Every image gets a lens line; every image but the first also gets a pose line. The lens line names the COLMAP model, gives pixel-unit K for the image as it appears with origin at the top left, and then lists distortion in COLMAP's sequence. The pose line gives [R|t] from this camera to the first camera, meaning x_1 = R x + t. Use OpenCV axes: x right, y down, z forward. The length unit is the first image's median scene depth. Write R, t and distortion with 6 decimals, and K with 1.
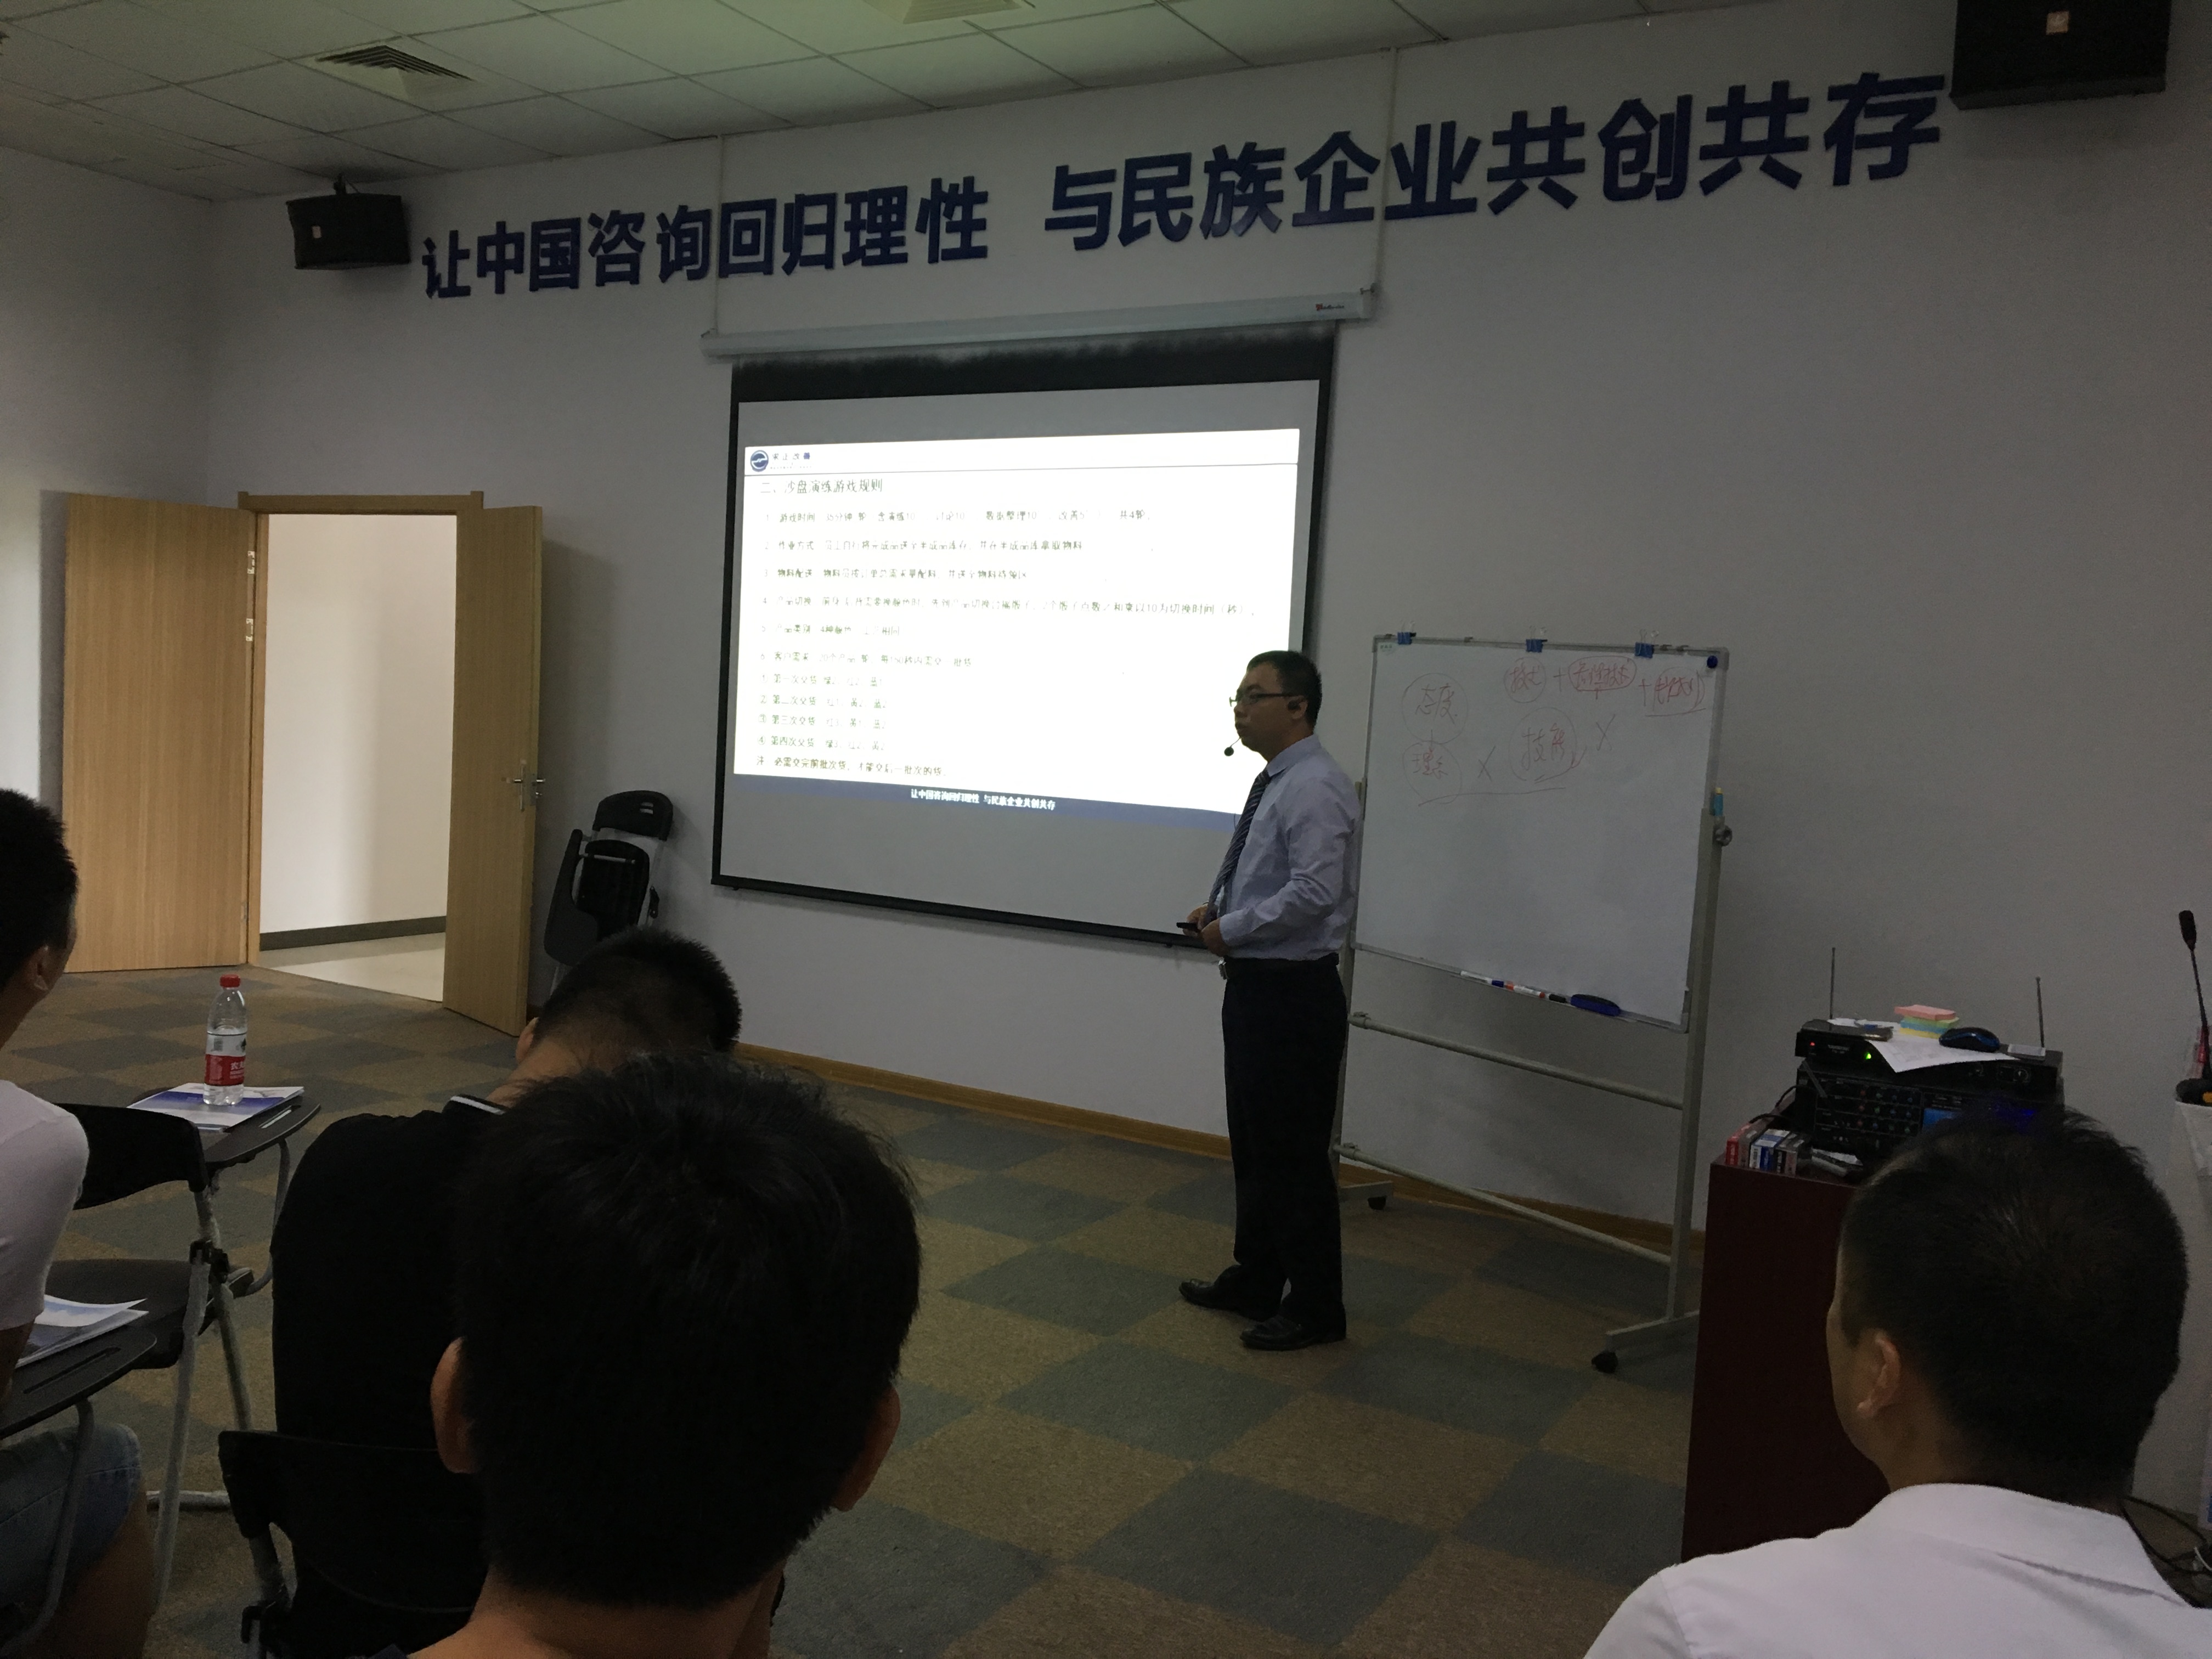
lens RADIAL K [[1842.9, 0, 1084.0], [0, 1842.9, 868.8], [0, 0, 1]] dist [0.074900, -0.117781]
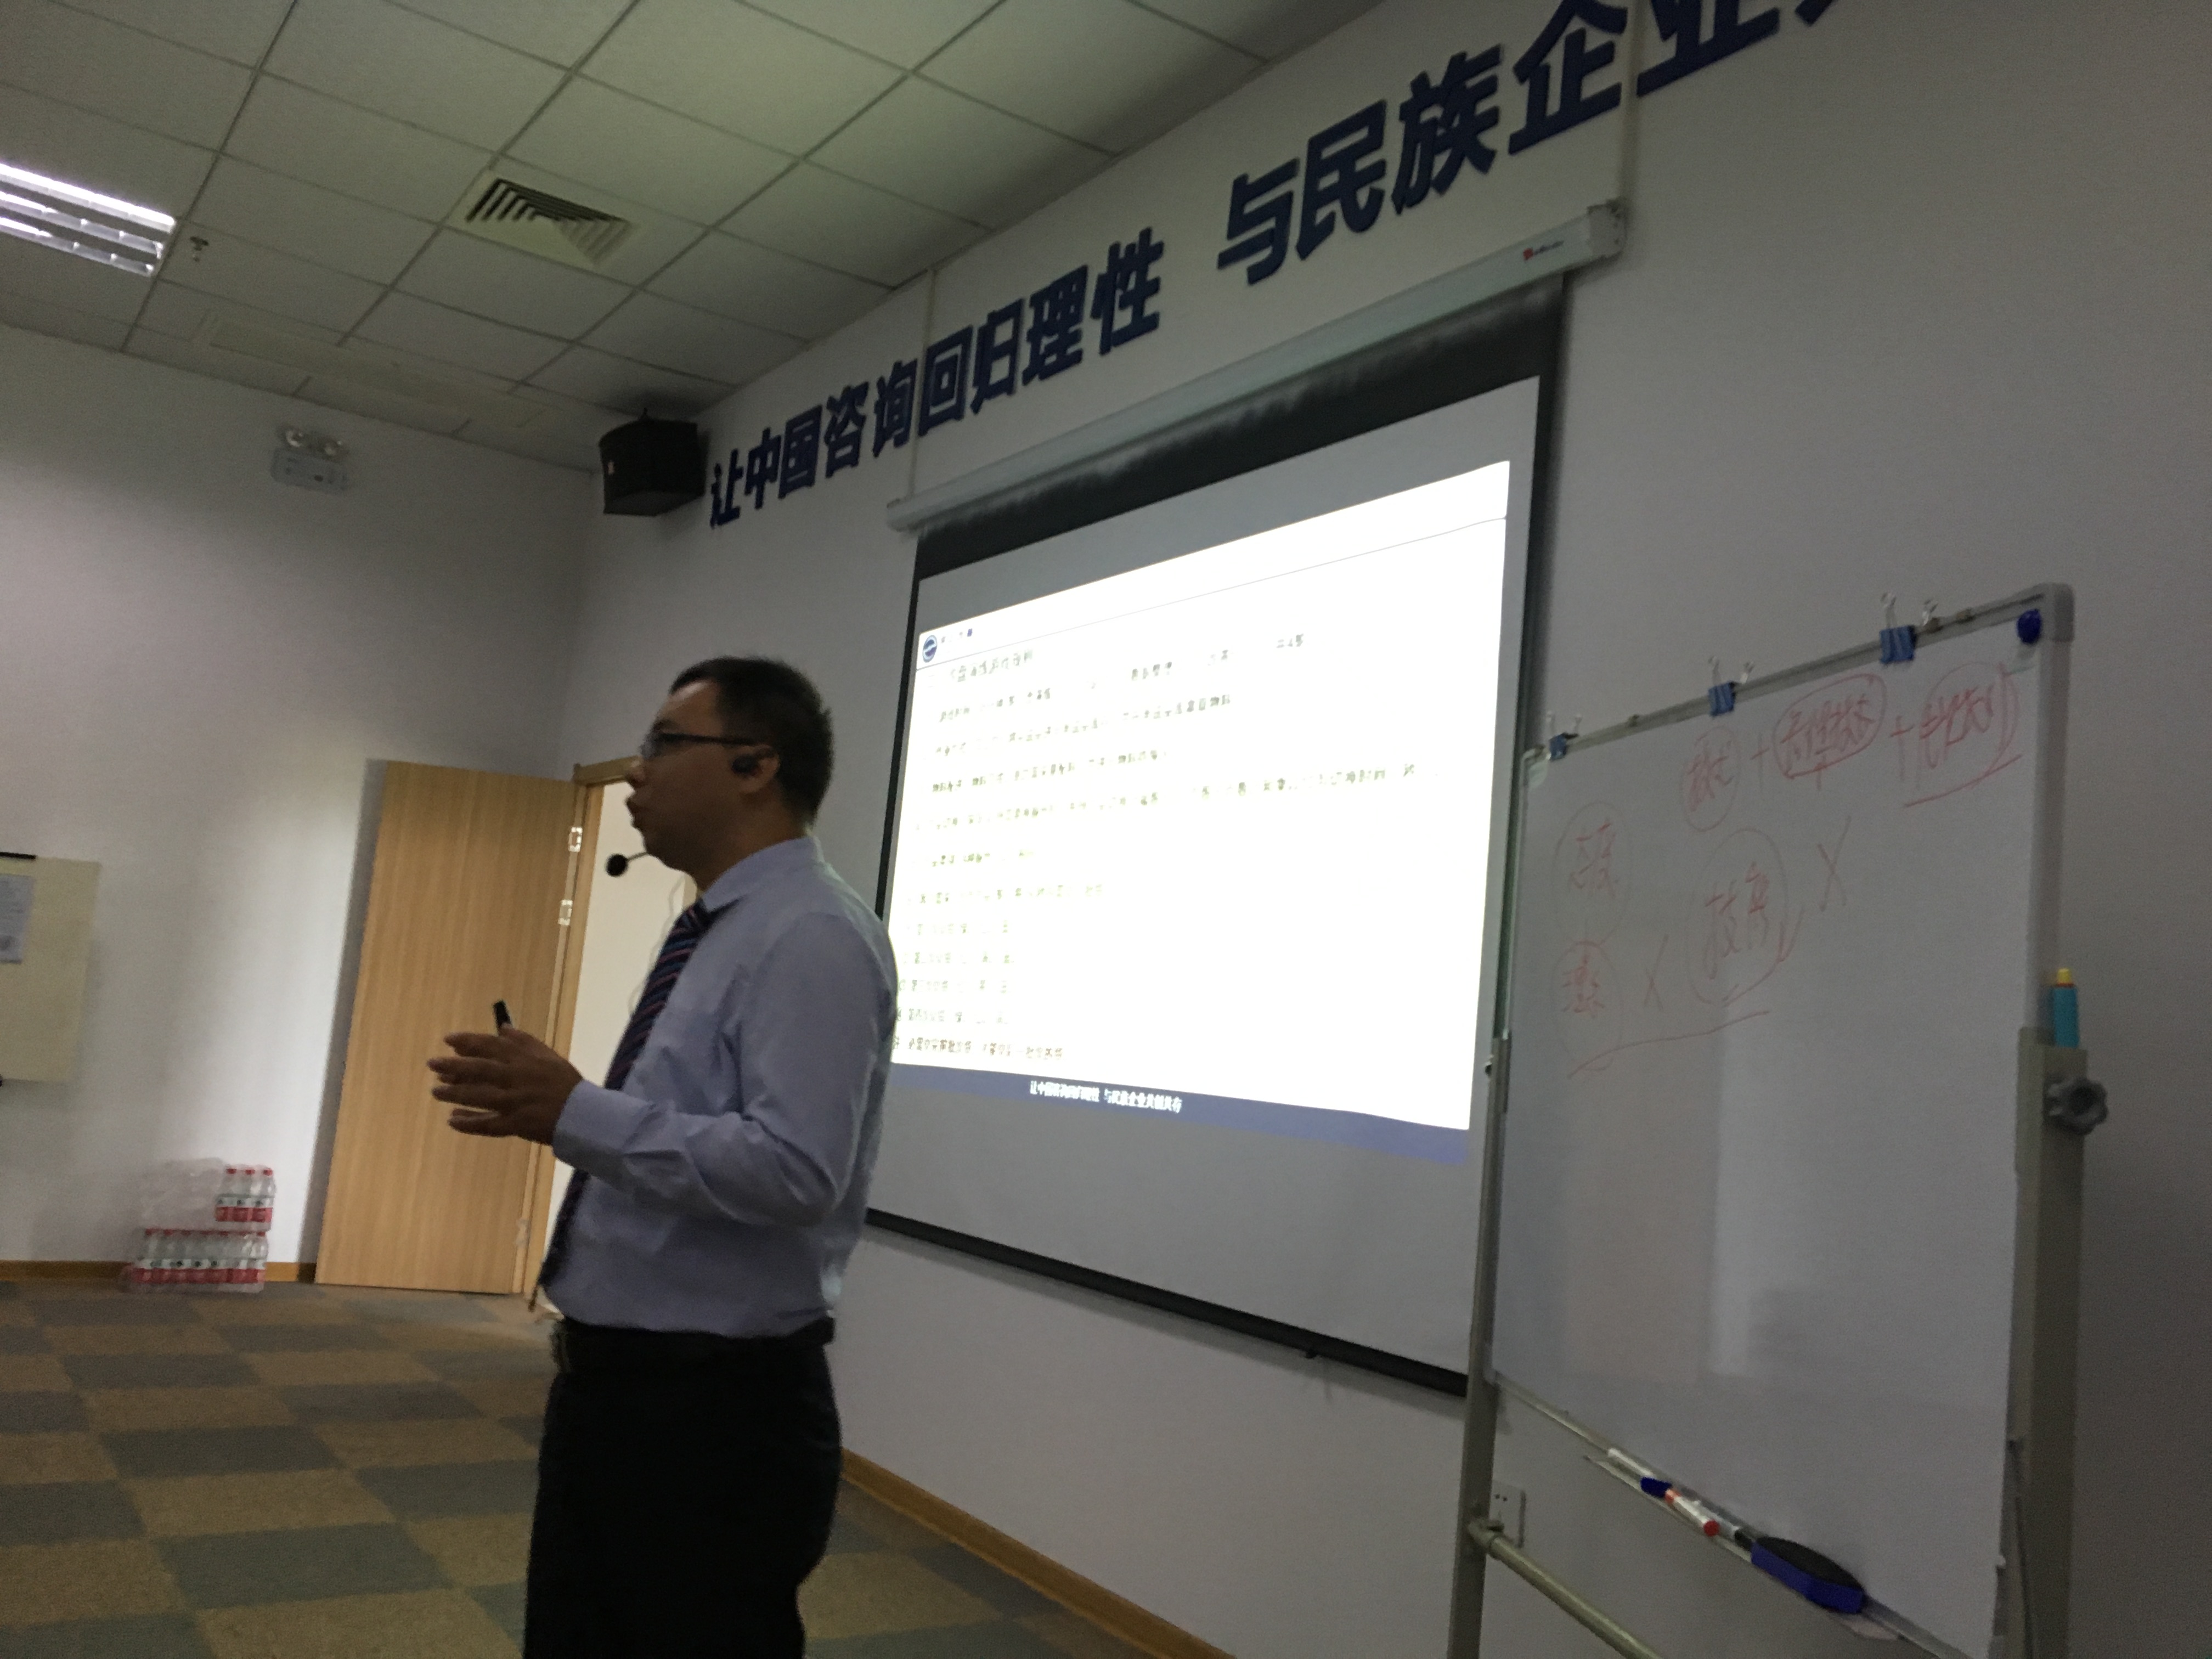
lens RADIAL K [[1842.9, 0, 1088.3], [0, 1842.9, 849.7], [0, 0, 1]] dist [0.074900, -0.117781]
pose [[0.905317, -0.018680, -0.424327, 0.235532], [-0.078476, 0.974476, -0.210329, 0.016275], [0.417425, 0.223714, 0.880743, 0.441164]]
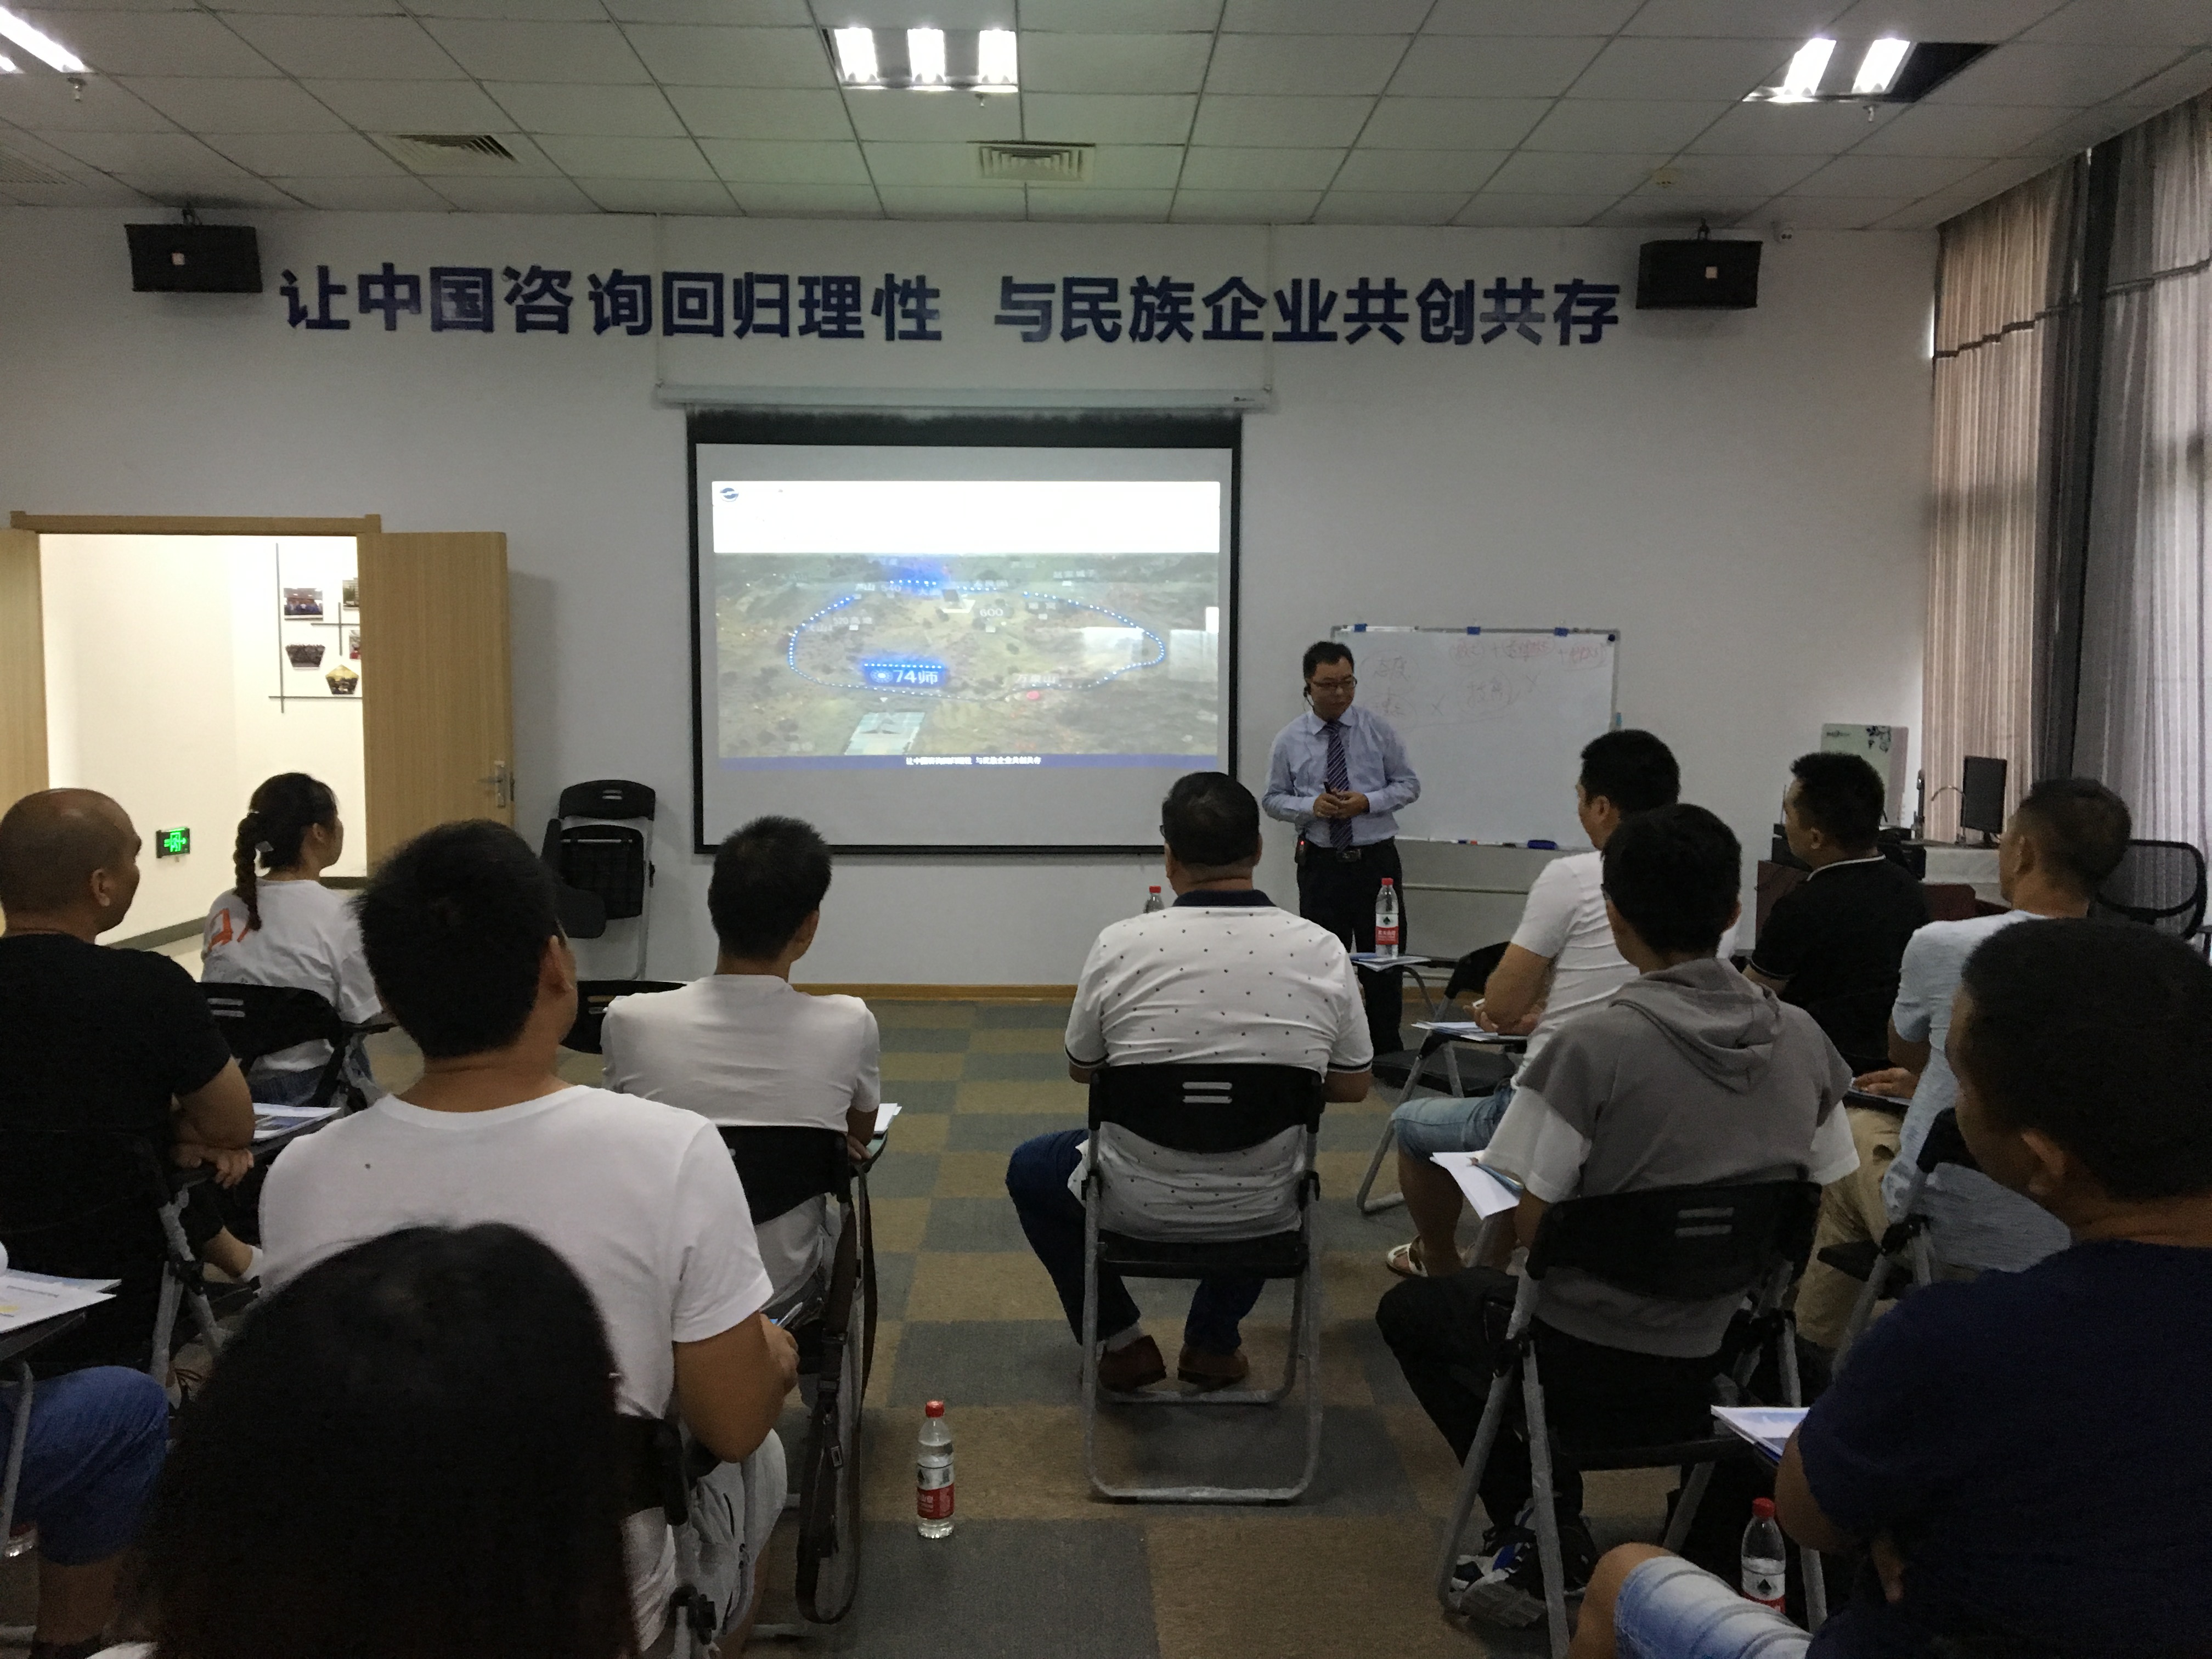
lens RADIAL K [[1842.9, 0, 1095.6], [0, 1842.9, 843.2], [0, 0, 1]] dist [0.074900, -0.117781]
pose [[0.846317, -0.103755, 0.522477, -0.716545], [0.094562, 0.994532, 0.044324, -0.031895], [-0.524219, 0.011894, 0.851500, -0.154221]]
